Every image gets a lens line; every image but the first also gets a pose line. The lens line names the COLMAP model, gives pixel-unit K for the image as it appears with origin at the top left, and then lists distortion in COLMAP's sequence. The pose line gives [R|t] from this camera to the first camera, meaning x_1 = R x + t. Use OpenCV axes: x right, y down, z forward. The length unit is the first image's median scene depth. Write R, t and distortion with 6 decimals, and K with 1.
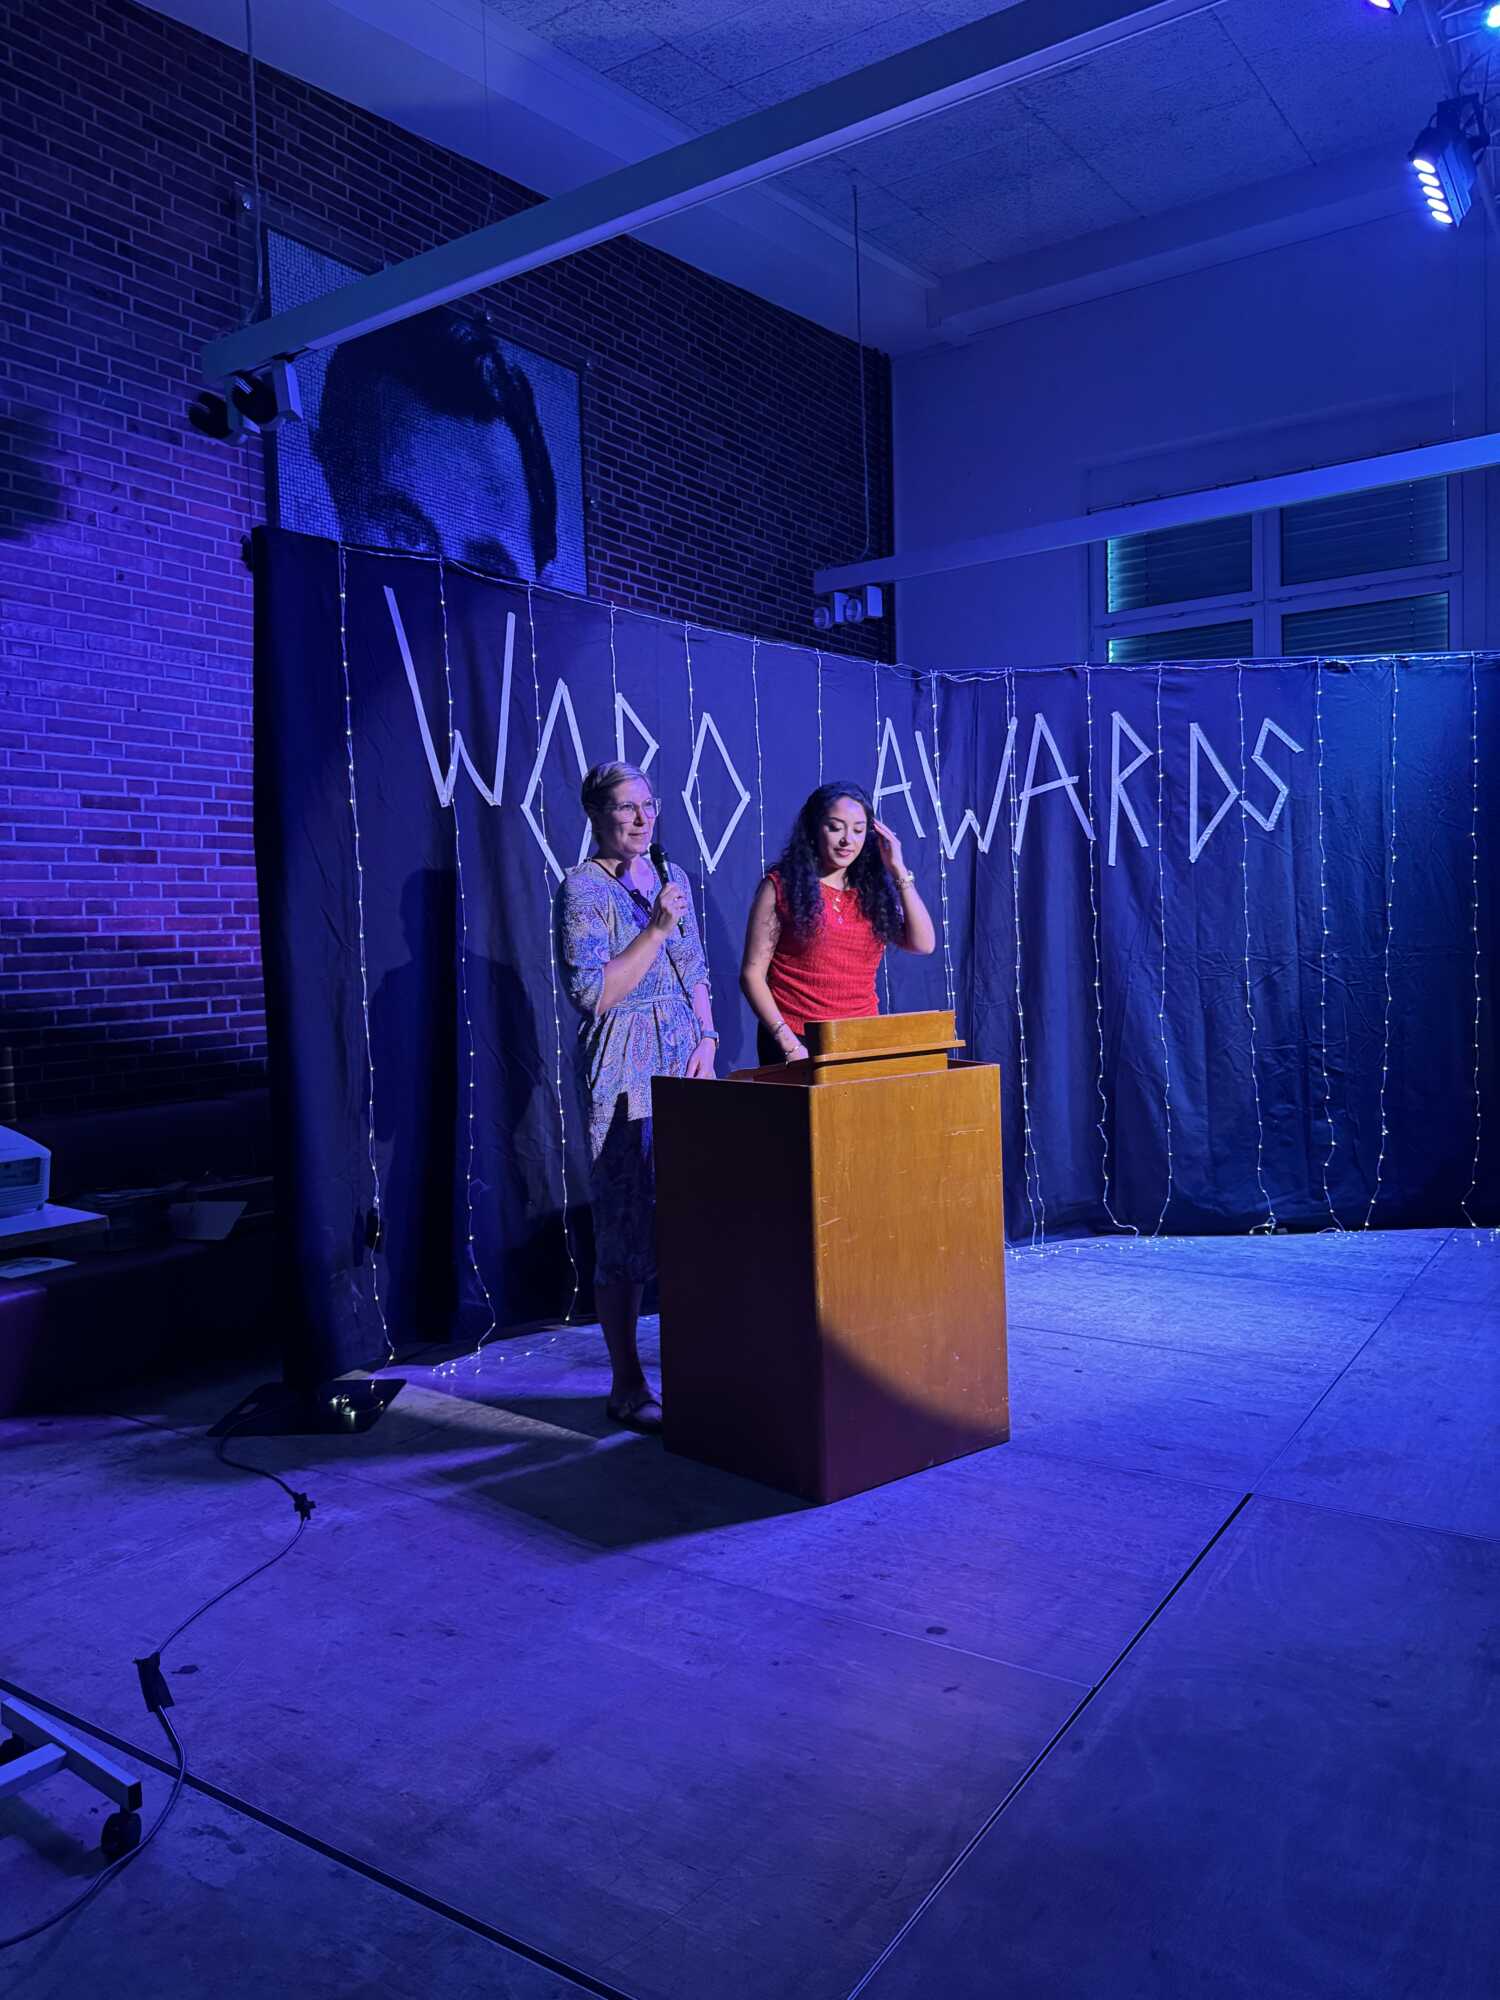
lens RADIAL K [[1394.8, 0, 736.6], [0, 1394.8, 1016.5], [0, 0, 1]] dist [0.082764, -0.131923]
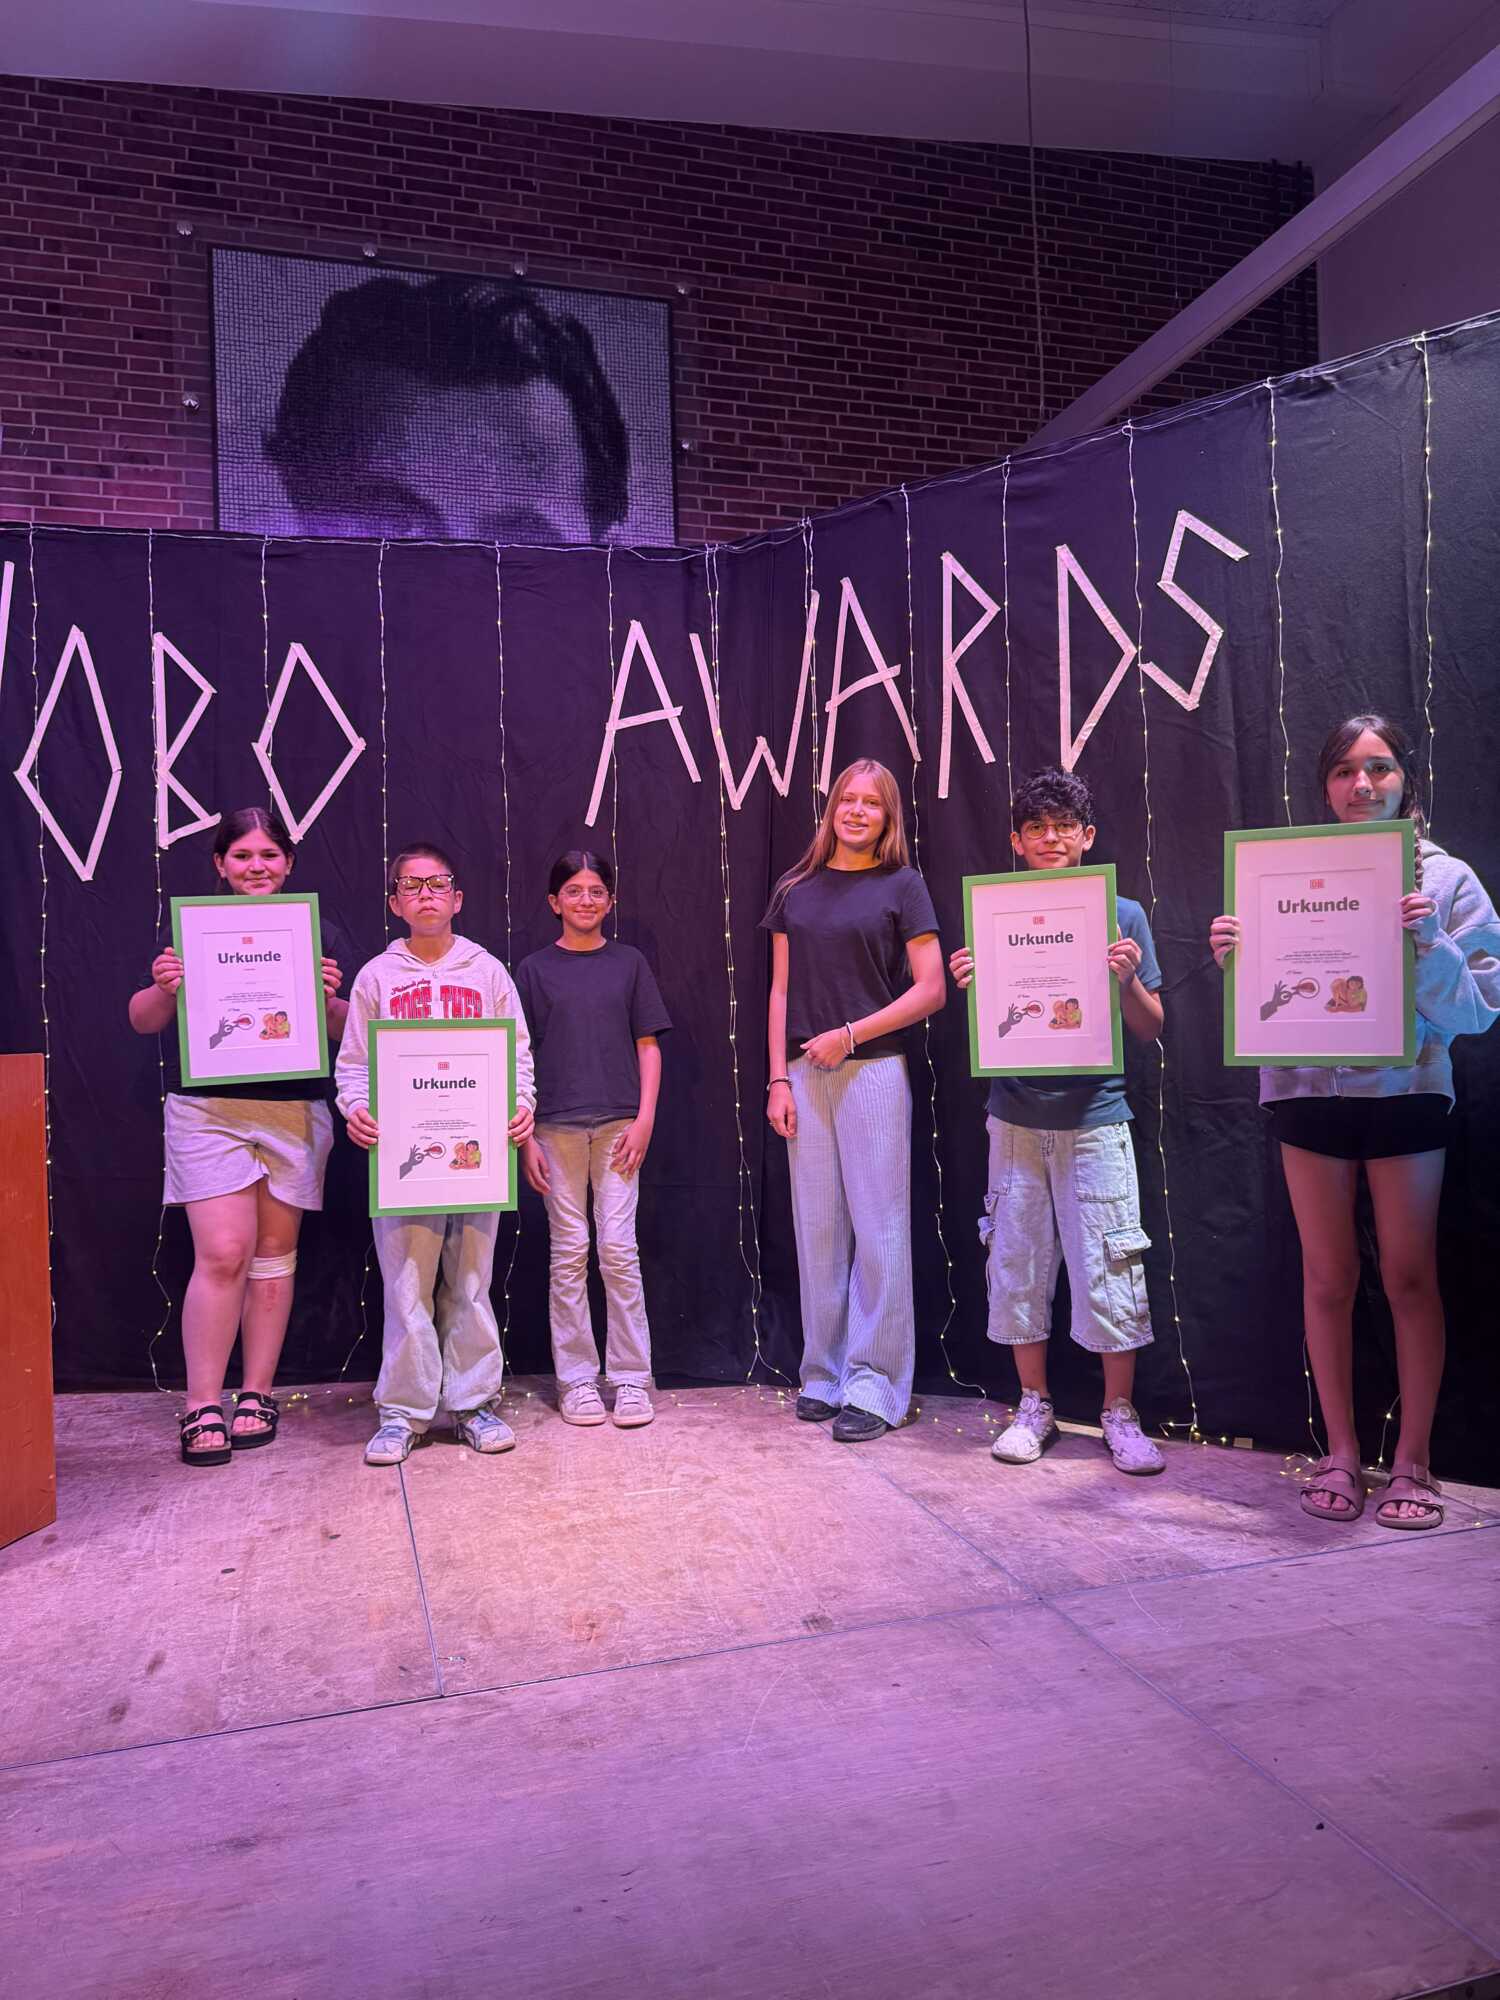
lens RADIAL K [[1405.4, 0, 759.1], [0, 1405.4, 1021.0], [0, 0, 1]] dist [0.033597, -0.054501]
pose [[0.784013, 0.005415, -0.620721, 0.588944], [-0.030377, 0.999099, -0.029654, 0.012544], [0.620001, 0.042105, 0.783470, 0.461461]]
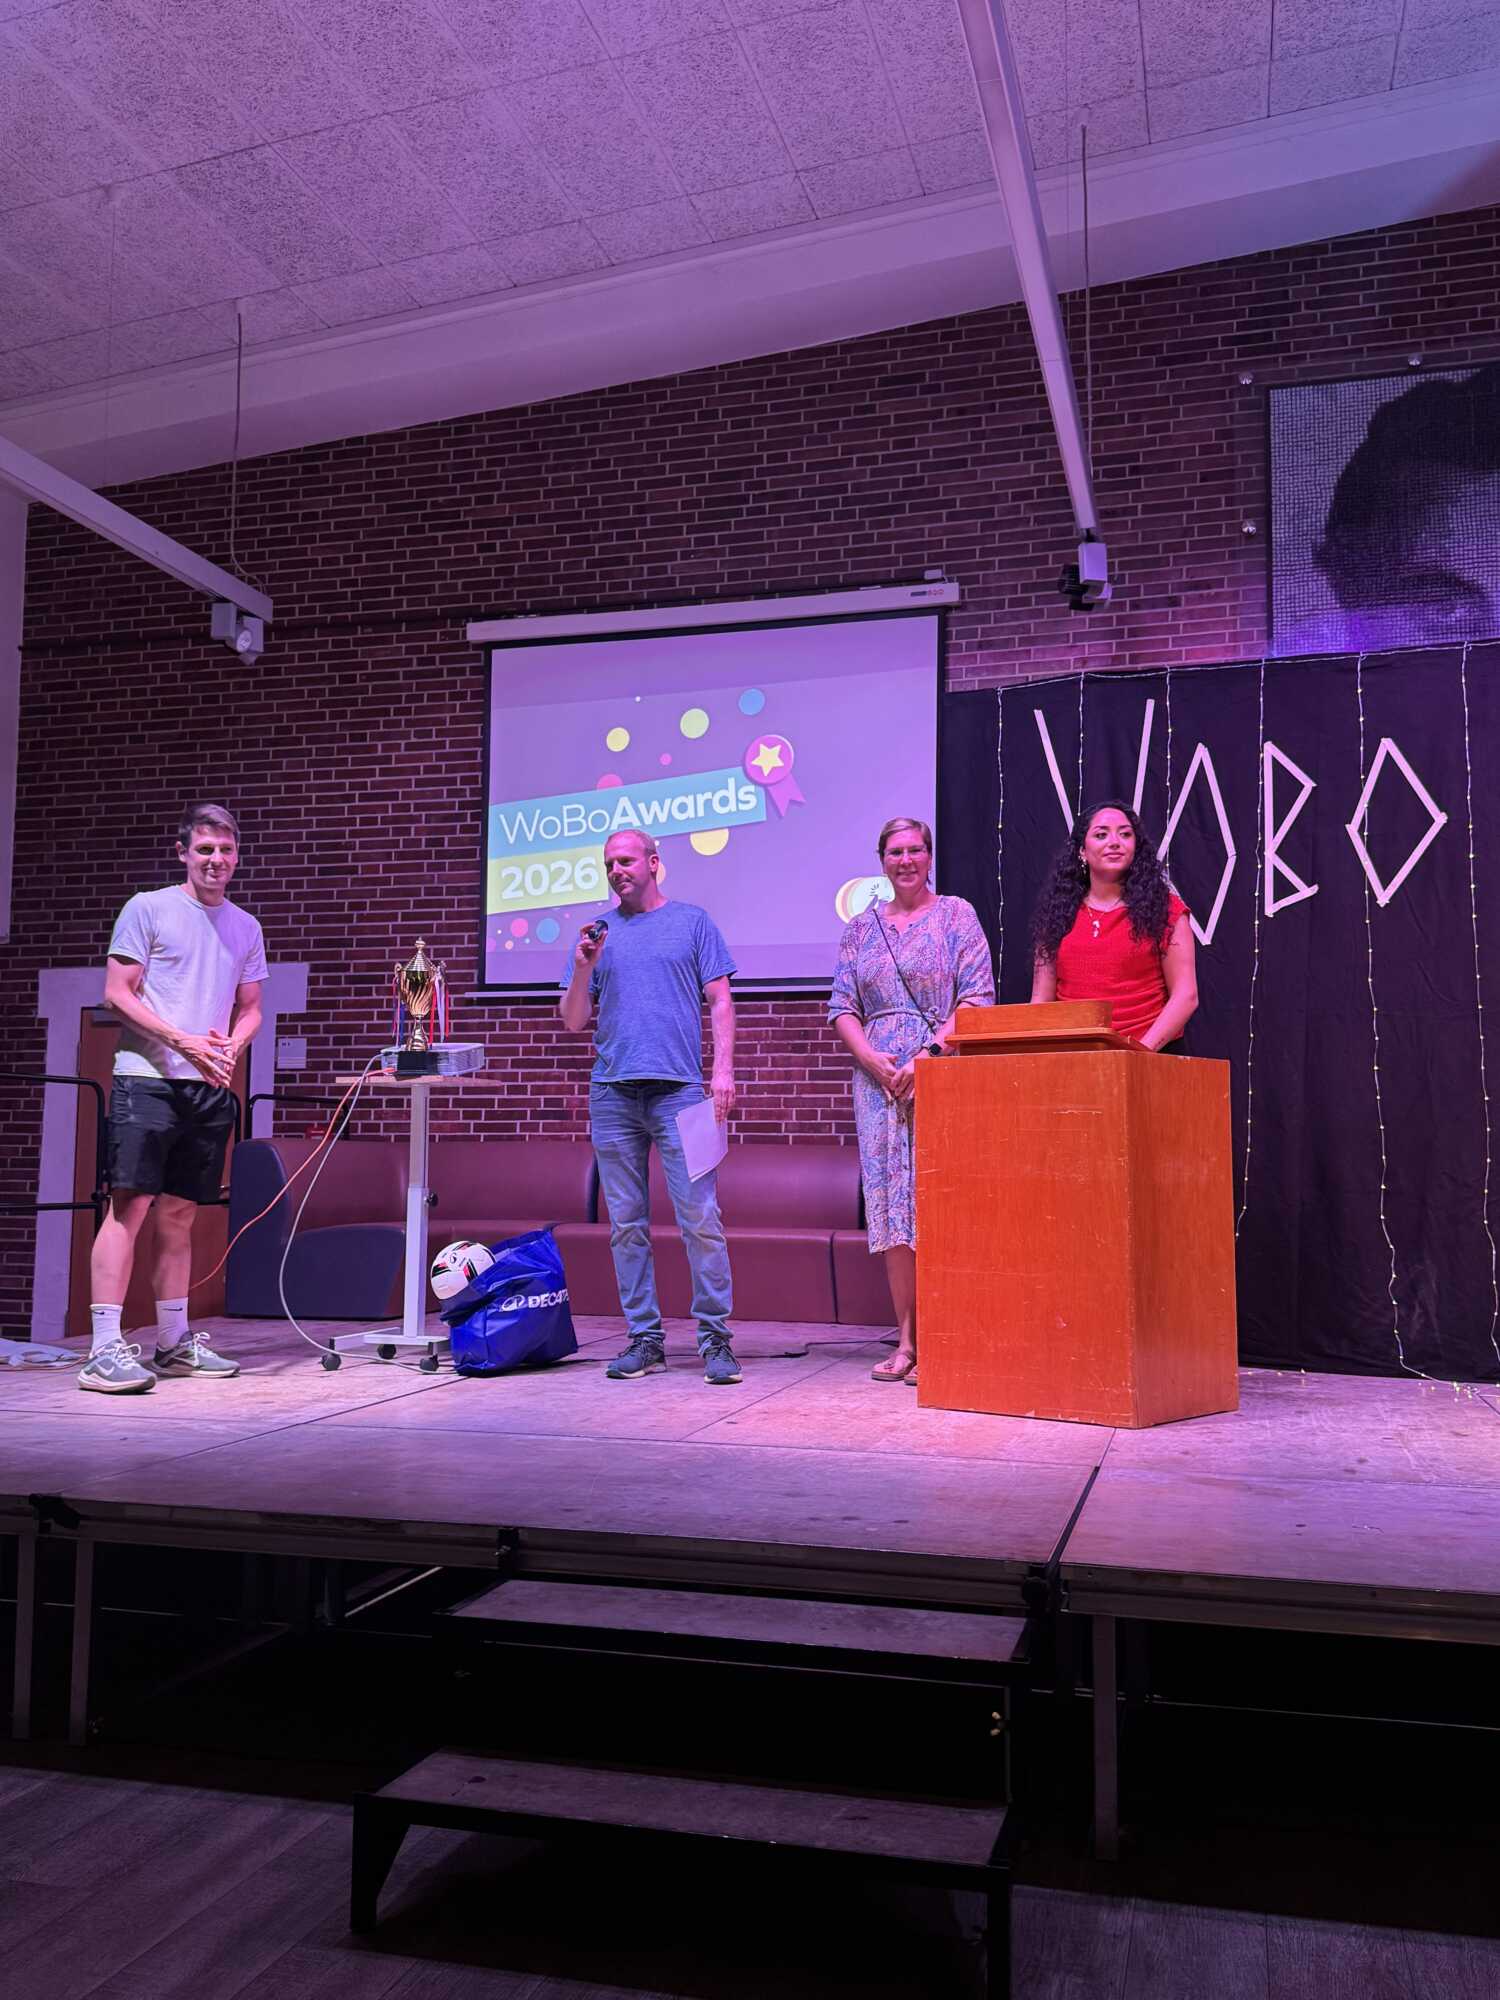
lens RADIAL K [[1701.9, 0, 755.2], [0, 1701.9, 1027.0], [0, 0, 1]] dist [0.138331, -0.292010]
pose [[0.327628, -0.047032, -0.943635, 0.792012], [-0.073687, 0.994446, -0.075148, 0.080875], [0.941929, 0.094154, 0.322343, 0.208441]]
